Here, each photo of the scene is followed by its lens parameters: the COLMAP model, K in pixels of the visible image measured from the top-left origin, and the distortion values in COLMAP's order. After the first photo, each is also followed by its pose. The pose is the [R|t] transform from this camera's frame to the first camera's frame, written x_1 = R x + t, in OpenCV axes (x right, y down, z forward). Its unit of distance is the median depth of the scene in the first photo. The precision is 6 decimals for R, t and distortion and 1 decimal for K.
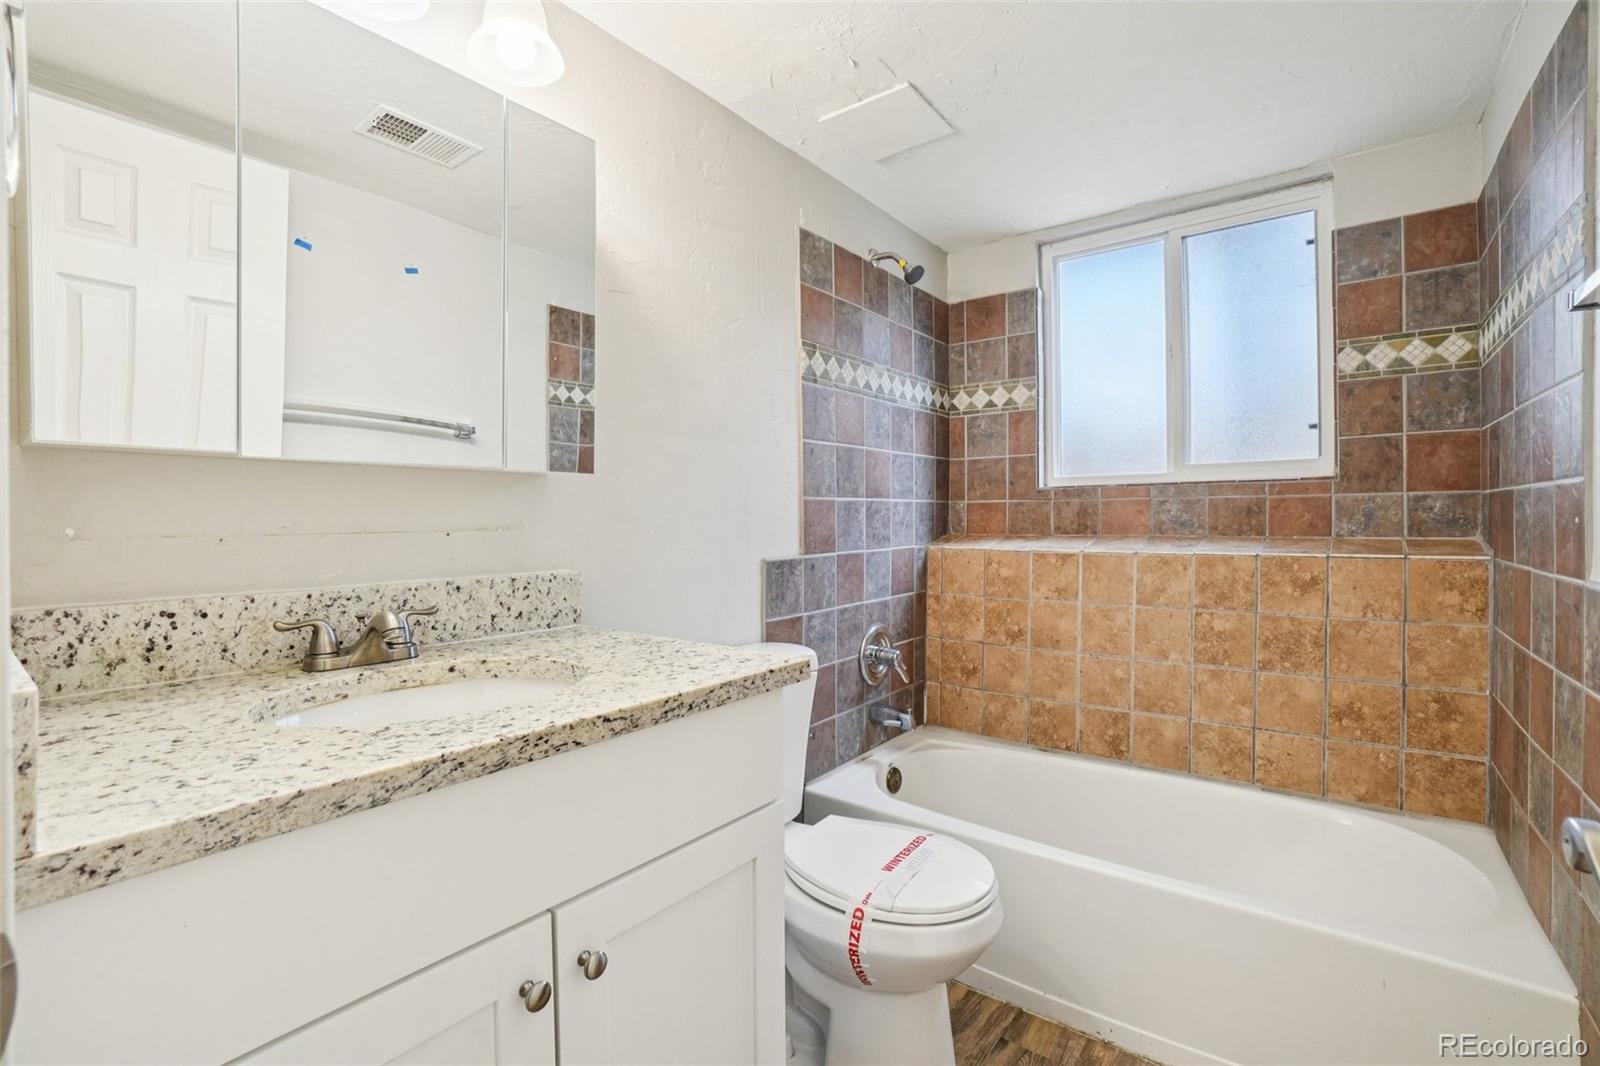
lens RADIAL K [[718.5, 0, 794.4], [0, 718.5, 524.7], [0, 0, 1]] dist [-0.070304, 0.025511]
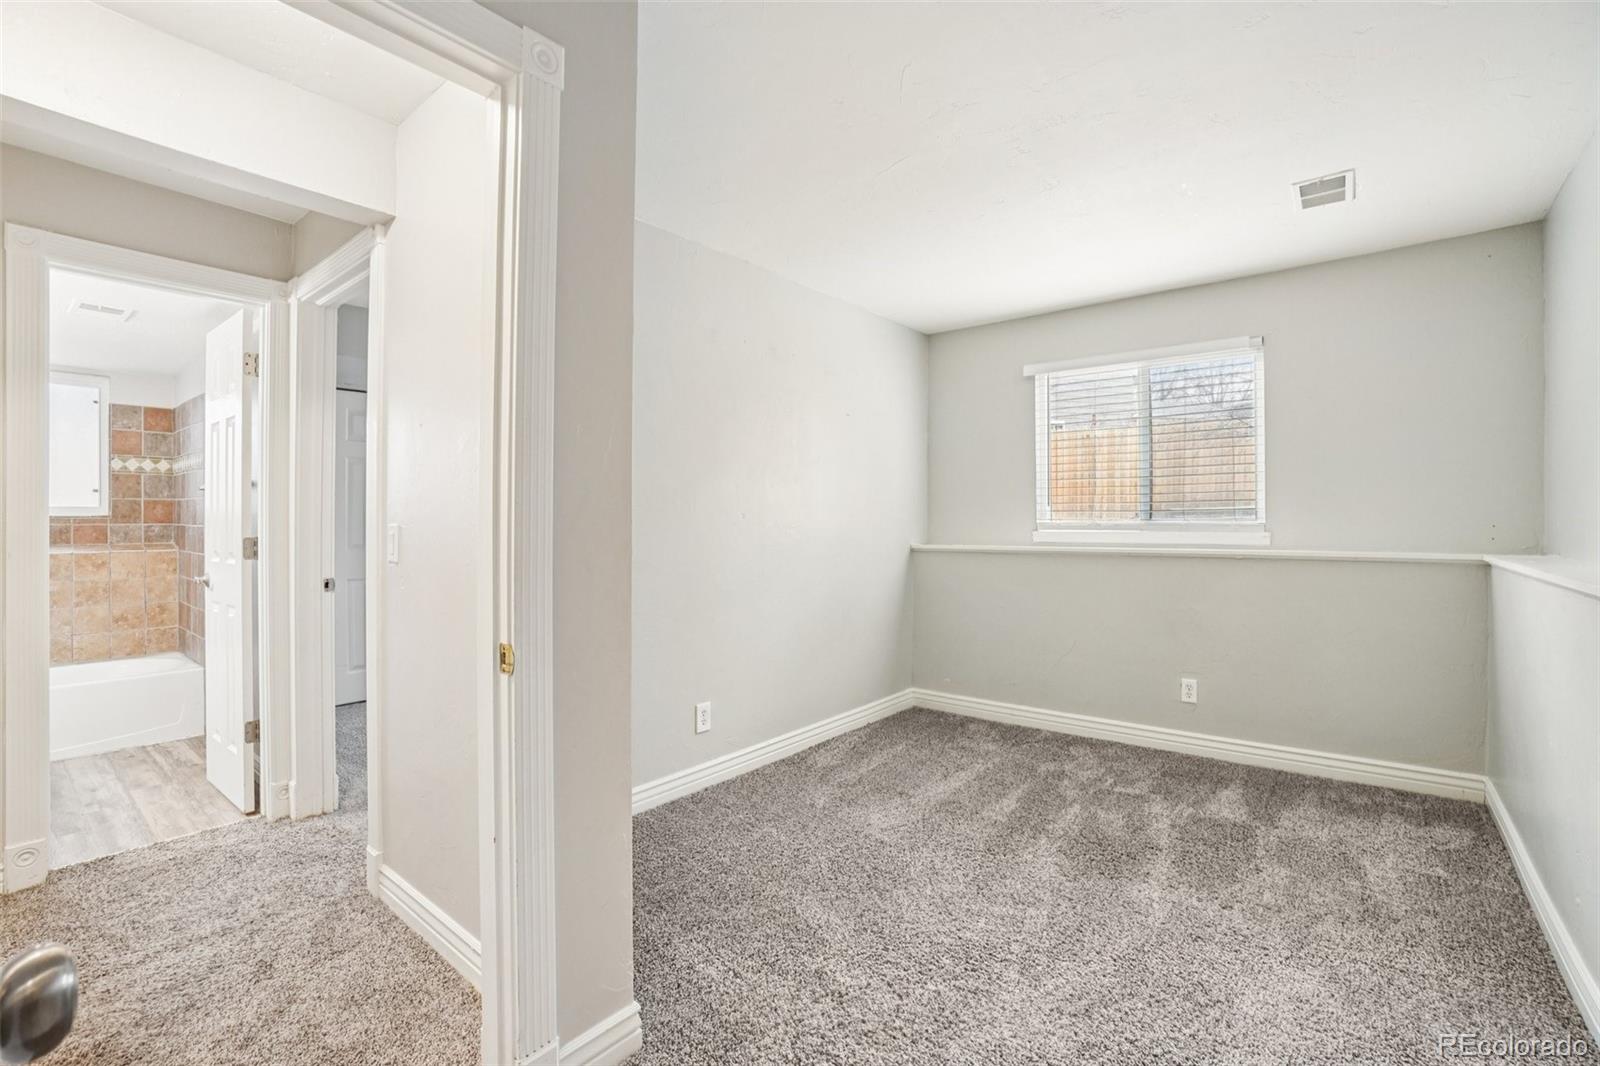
lens RADIAL K [[718.5, 0, 794.4], [0, 718.5, 524.7], [0, 0, 1]] dist [-0.070304, 0.025511]
pose [[0.027622, 0.001429, 0.999617, -1.410361], [0.006166, 0.999980, -0.001600, -0.027145], [-0.999599, 0.006207, 0.027612, -1.297652]]
